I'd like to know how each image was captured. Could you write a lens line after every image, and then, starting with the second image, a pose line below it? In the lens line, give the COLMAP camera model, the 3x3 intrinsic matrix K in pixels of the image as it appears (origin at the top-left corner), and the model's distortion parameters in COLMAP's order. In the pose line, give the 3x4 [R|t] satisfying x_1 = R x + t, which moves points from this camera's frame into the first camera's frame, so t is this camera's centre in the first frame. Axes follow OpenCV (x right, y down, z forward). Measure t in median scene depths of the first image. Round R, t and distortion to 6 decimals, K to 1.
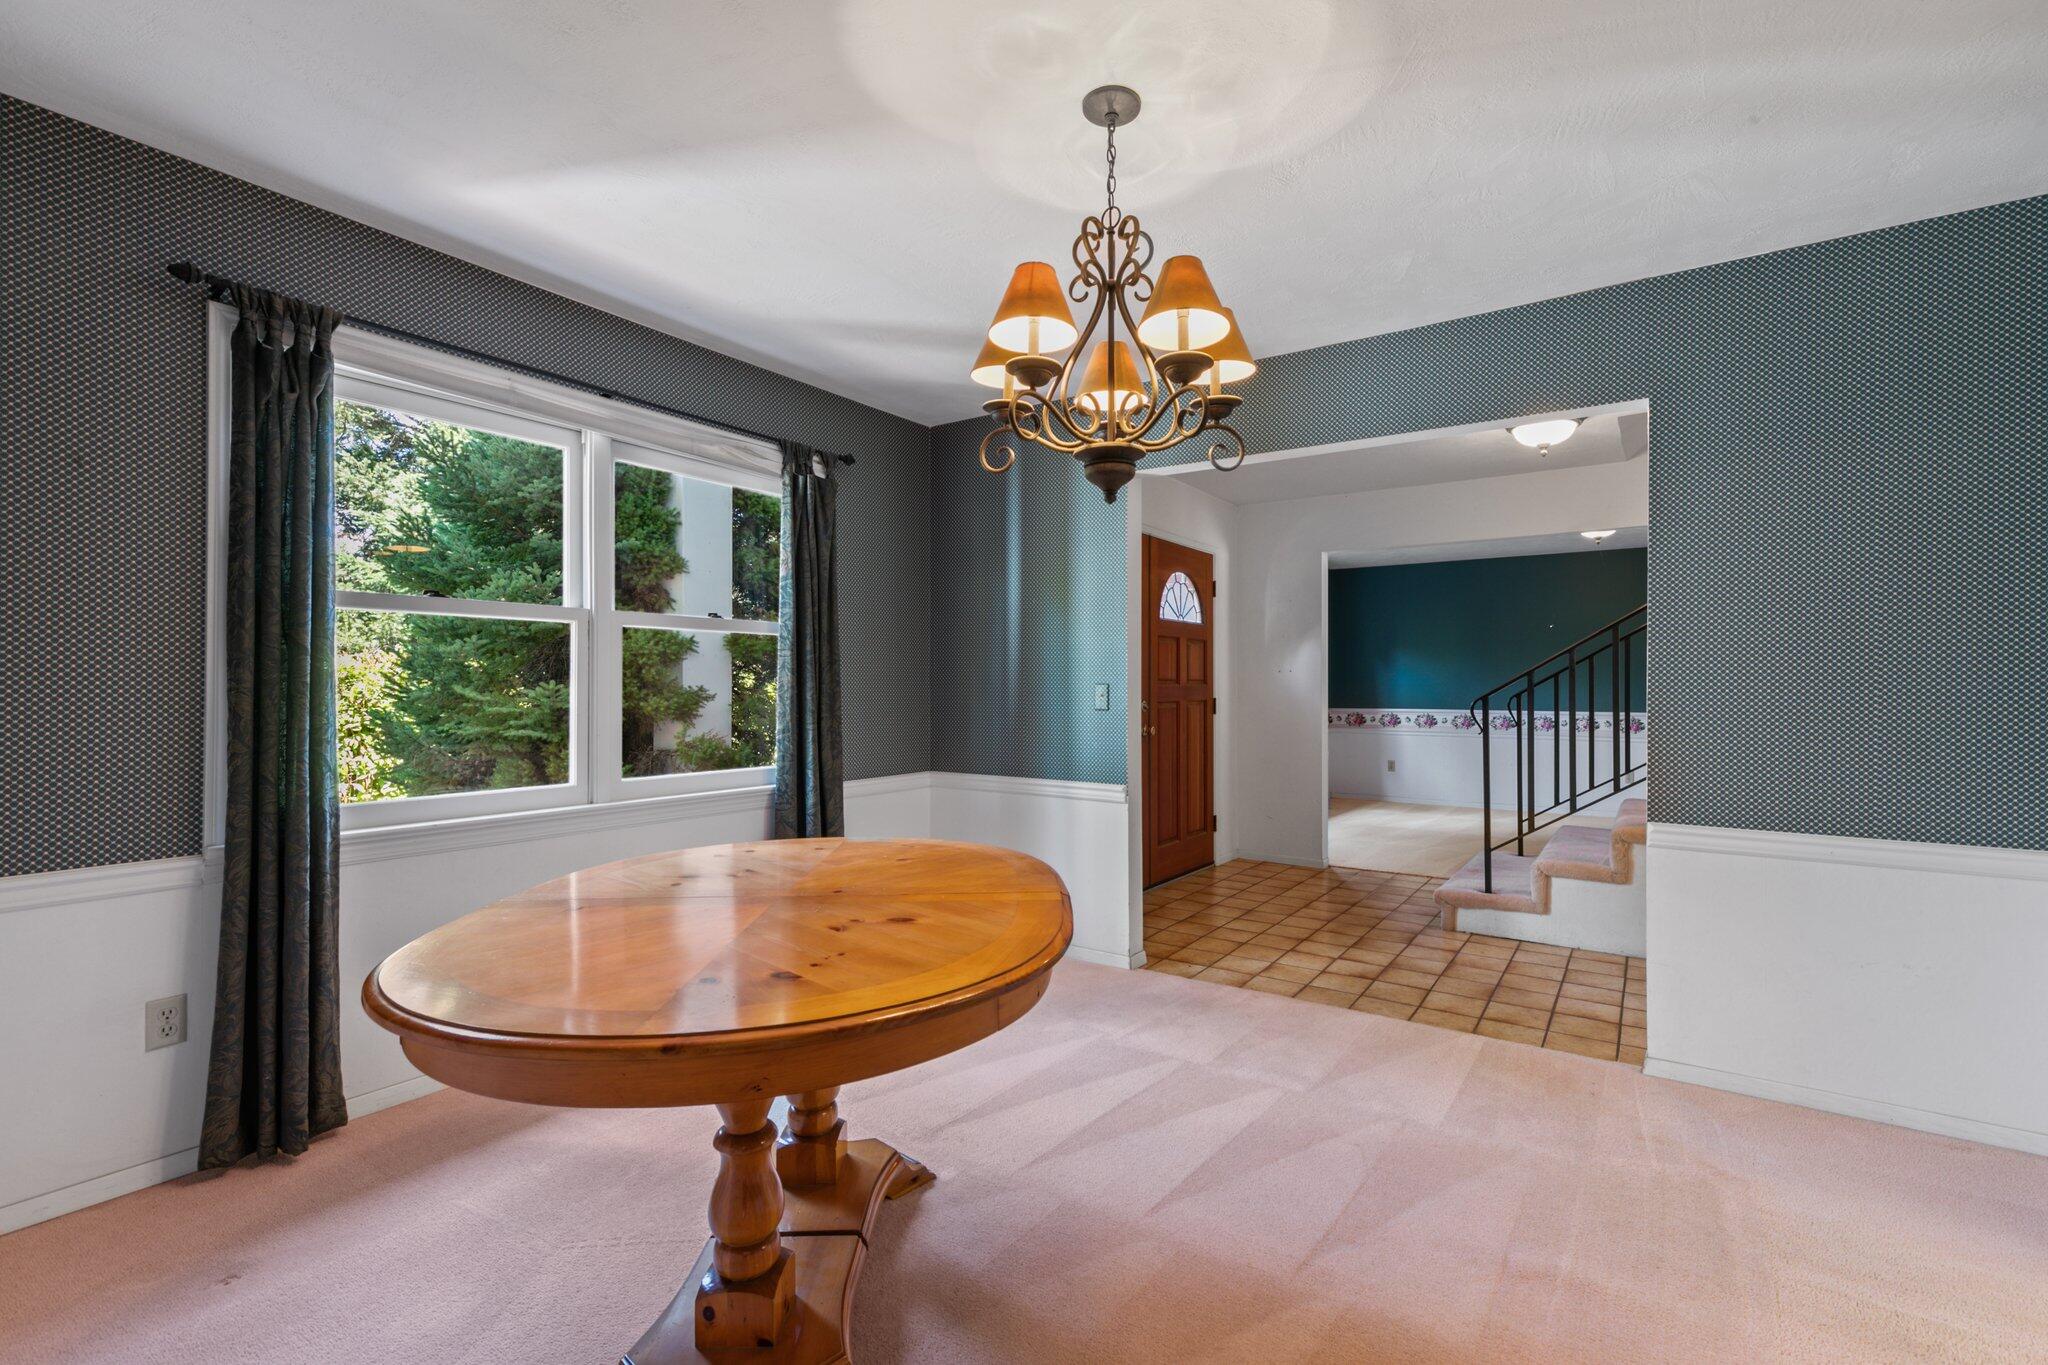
lens RADIAL K [[917.1, 0, 1020.0], [0, 917.1, 684.3], [0, 0, 1]] dist [0.003543, 0.000244]
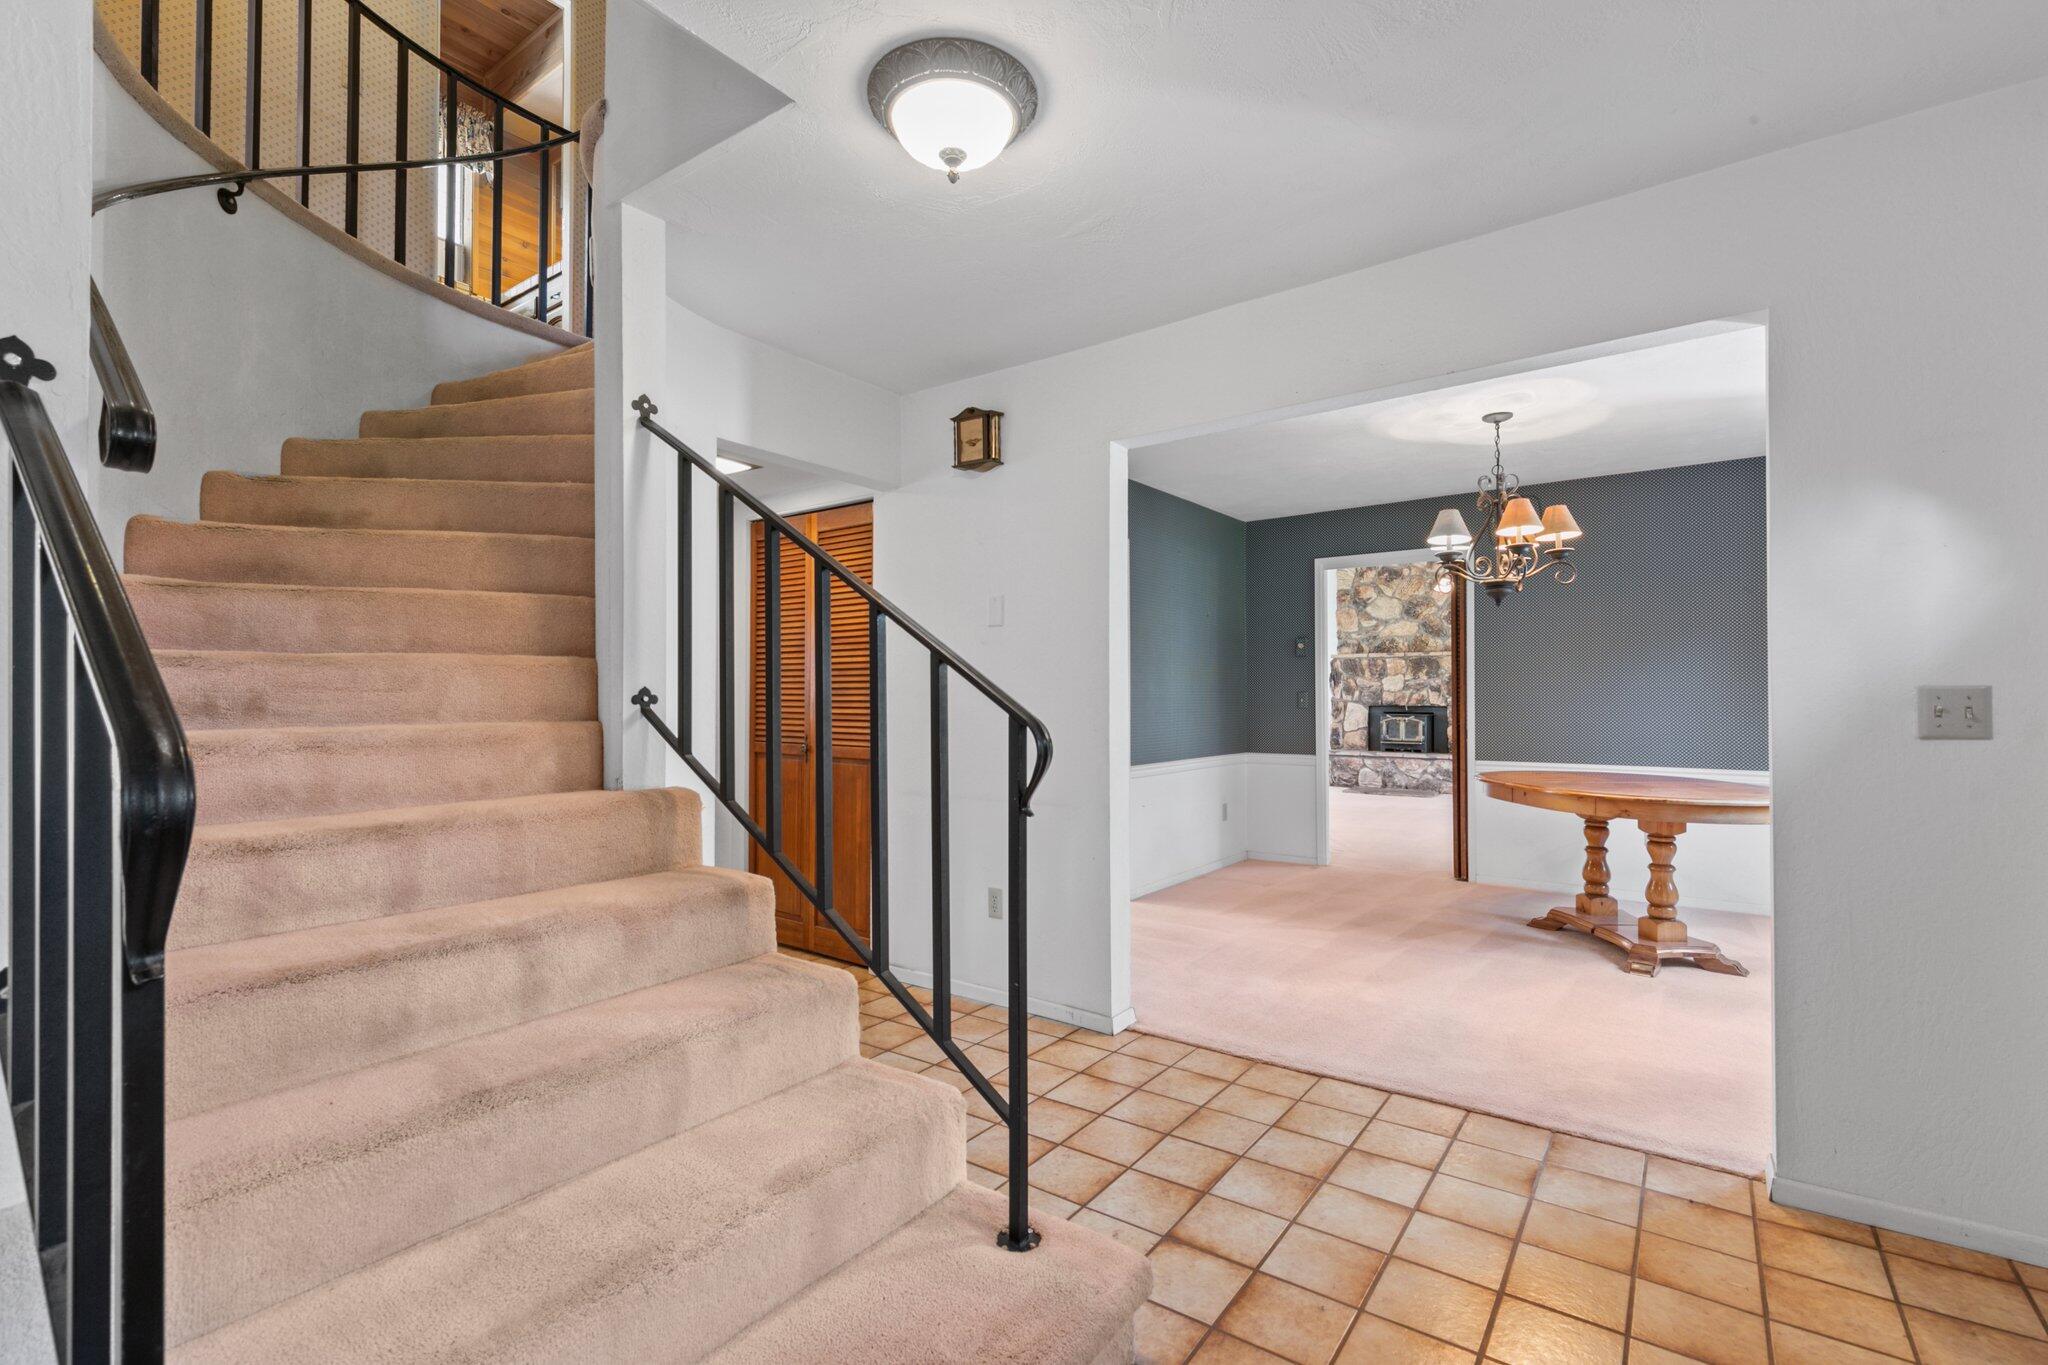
lens RADIAL K [[917.1, 0, 1024.8], [0, 917.1, 687.0], [0, 0, 1]] dist [0.003543, 0.000244]
pose [[-0.999632, 0.002085, 0.027030, 0.486841], [0.001782, 0.999935, -0.011224, 0.005074], [-0.027052, -0.011171, -0.999572, 1.350425]]
